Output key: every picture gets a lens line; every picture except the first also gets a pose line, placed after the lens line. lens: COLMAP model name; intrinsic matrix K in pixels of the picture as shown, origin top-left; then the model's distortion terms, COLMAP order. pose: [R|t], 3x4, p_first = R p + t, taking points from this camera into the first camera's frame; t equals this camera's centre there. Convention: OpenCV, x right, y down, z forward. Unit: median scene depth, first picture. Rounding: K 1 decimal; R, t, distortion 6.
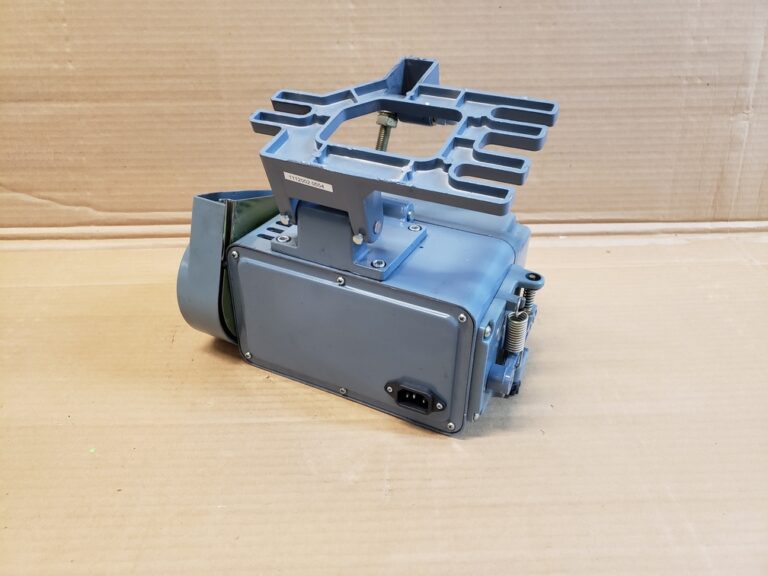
lens RADIAL K [[594.3, 0, 382.2], [0, 594.3, 285.4], [0, 0, 1]] dist [-0.016894, 0.061216]
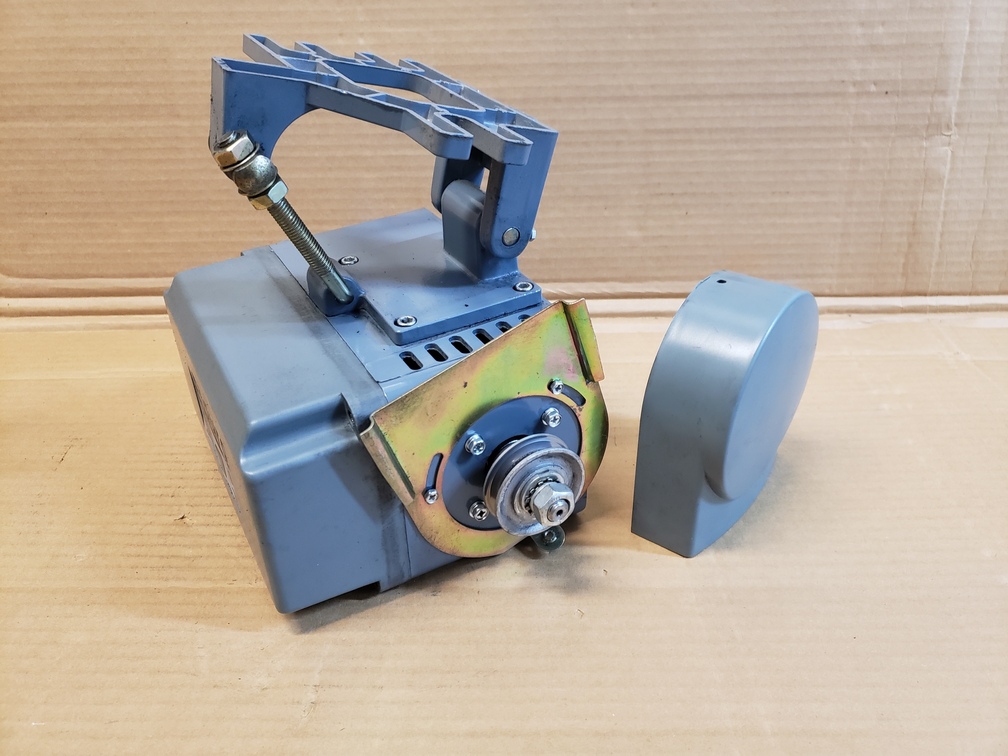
lens RADIAL K [[787.6, 0, 503.4], [0, 787.6, 365.8], [0, 0, 1]] dist [-0.030975, 0.079128]
pose [[0.999051, 0.007999, -0.042819, 0.152514], [-0.009683, 0.999181, -0.039276, 0.011944], [0.042469, 0.039653, 0.998311, 0.102489]]
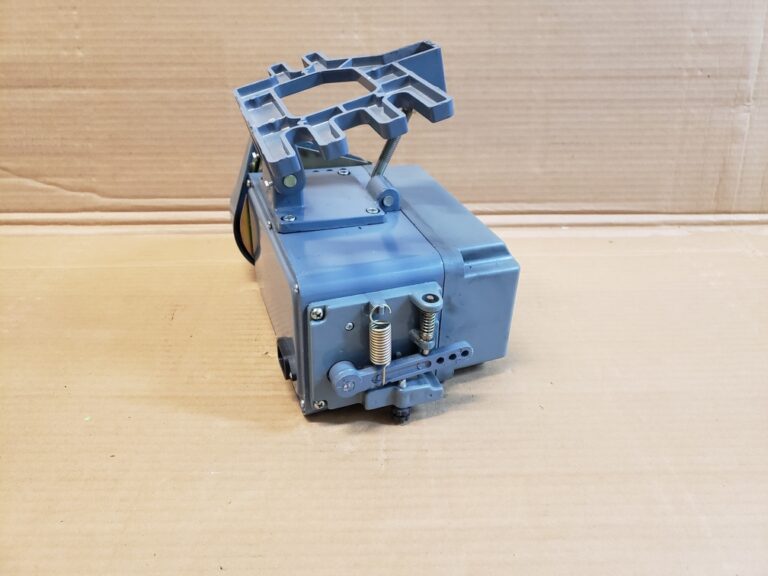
lens RADIAL K [[596.4, 0, 387.8], [0, 596.4, 281.1], [0, 0, 1]] dist [-0.027240, 0.073776]
pose [[0.999943, 0.009124, -0.005569, 0.011823], [-0.009322, 0.999281, -0.036760, 0.051692], [0.005230, 0.036809, 0.999309, -0.000435]]
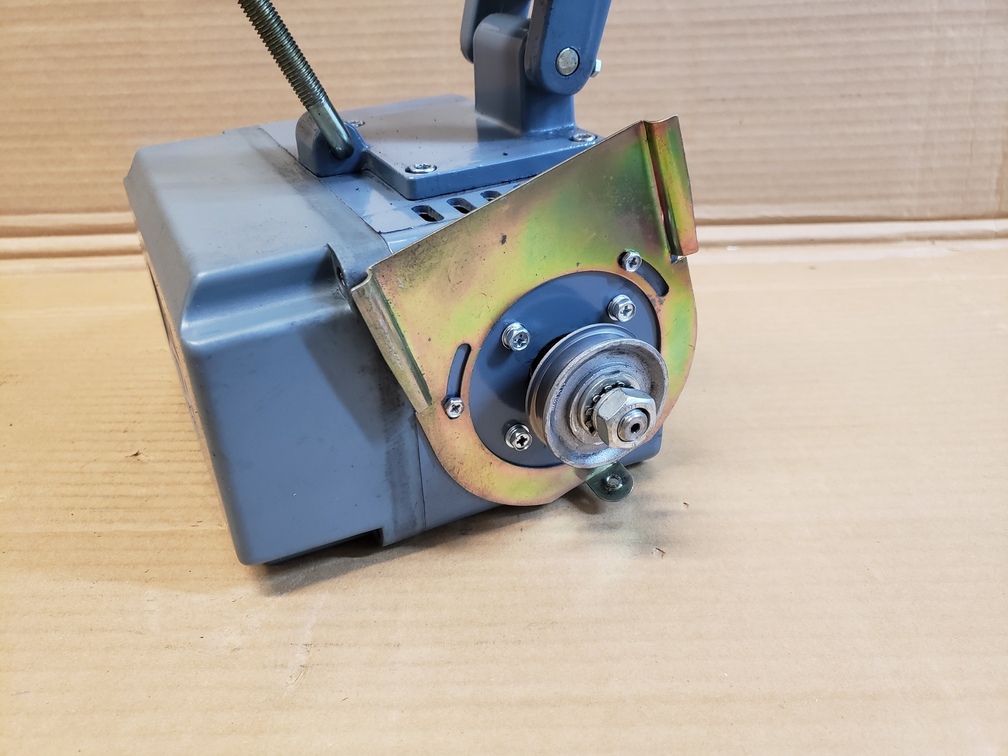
lens RADIAL K [[800.9, 0, 497.4], [0, 800.9, 376.3], [0, 0, 1]] dist [-0.030748, 0.067024]
pose [[0.998936, -0.009592, -0.045120, 0.116984], [0.006290, 0.997330, -0.072754, 0.105466], [0.045697, 0.072392, 0.996329, 0.240343]]
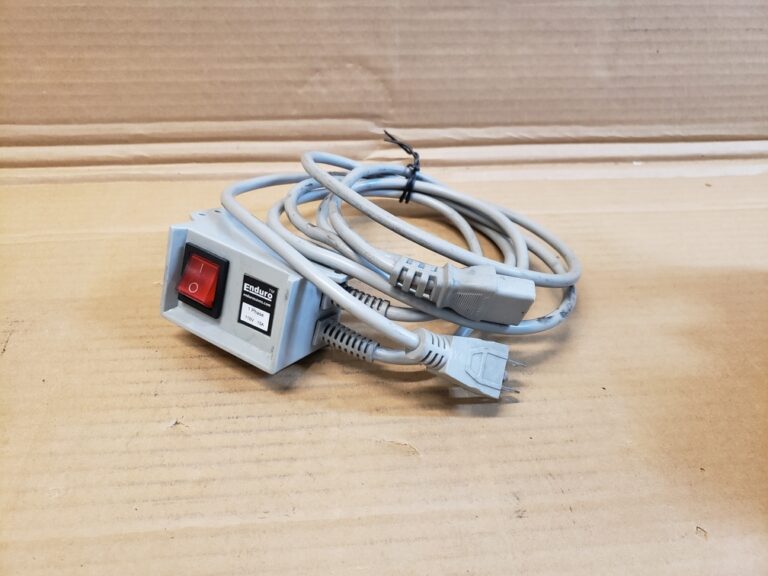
lens RADIAL K [[623.7, 0, 382.8], [0, 623.7, 282.5], [0, 0, 1]] dist [-0.123152, 0.194571]
pose [[0.998087, -0.017016, 0.059432, -0.028300], [0.011391, 0.995531, 0.093741, -0.016893], [-0.060762, -0.092885, 0.993821, 0.344204]]
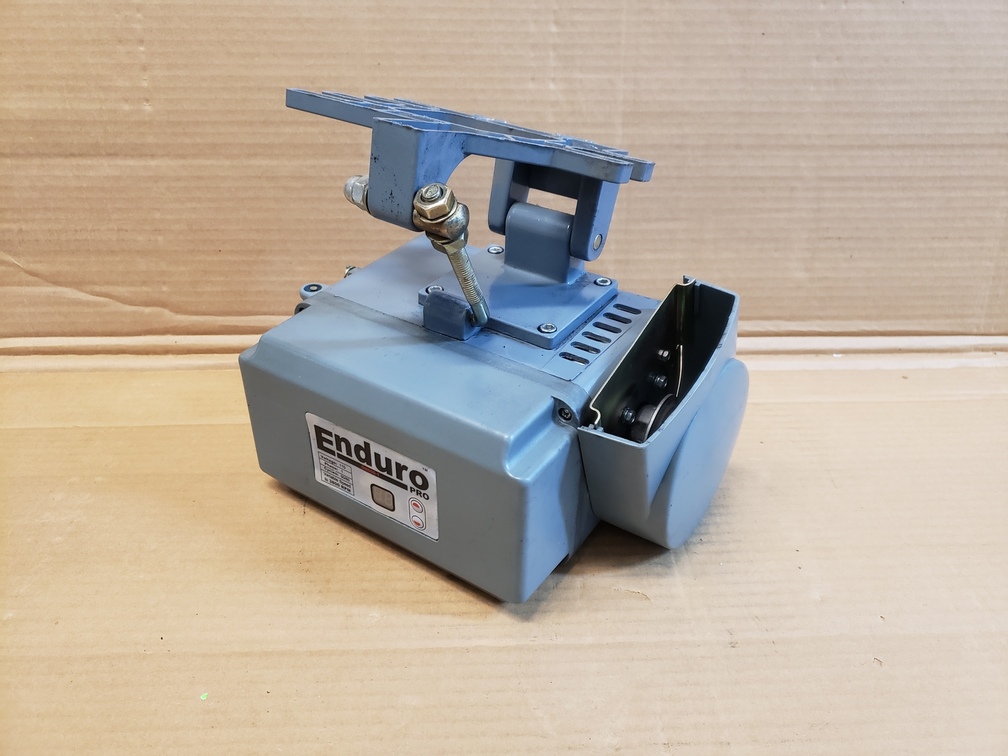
lens RADIAL K [[785.0, 0, 516.6], [0, 785.0, 370.3], [0, 0, 1]] dist [-0.027071, 0.076594]
pose [[0.999590, 0.007083, 0.027746, -0.112920], [-0.006207, 0.999483, -0.031557, -0.034265], [-0.027956, 0.031372, 0.999117, 0.082836]]
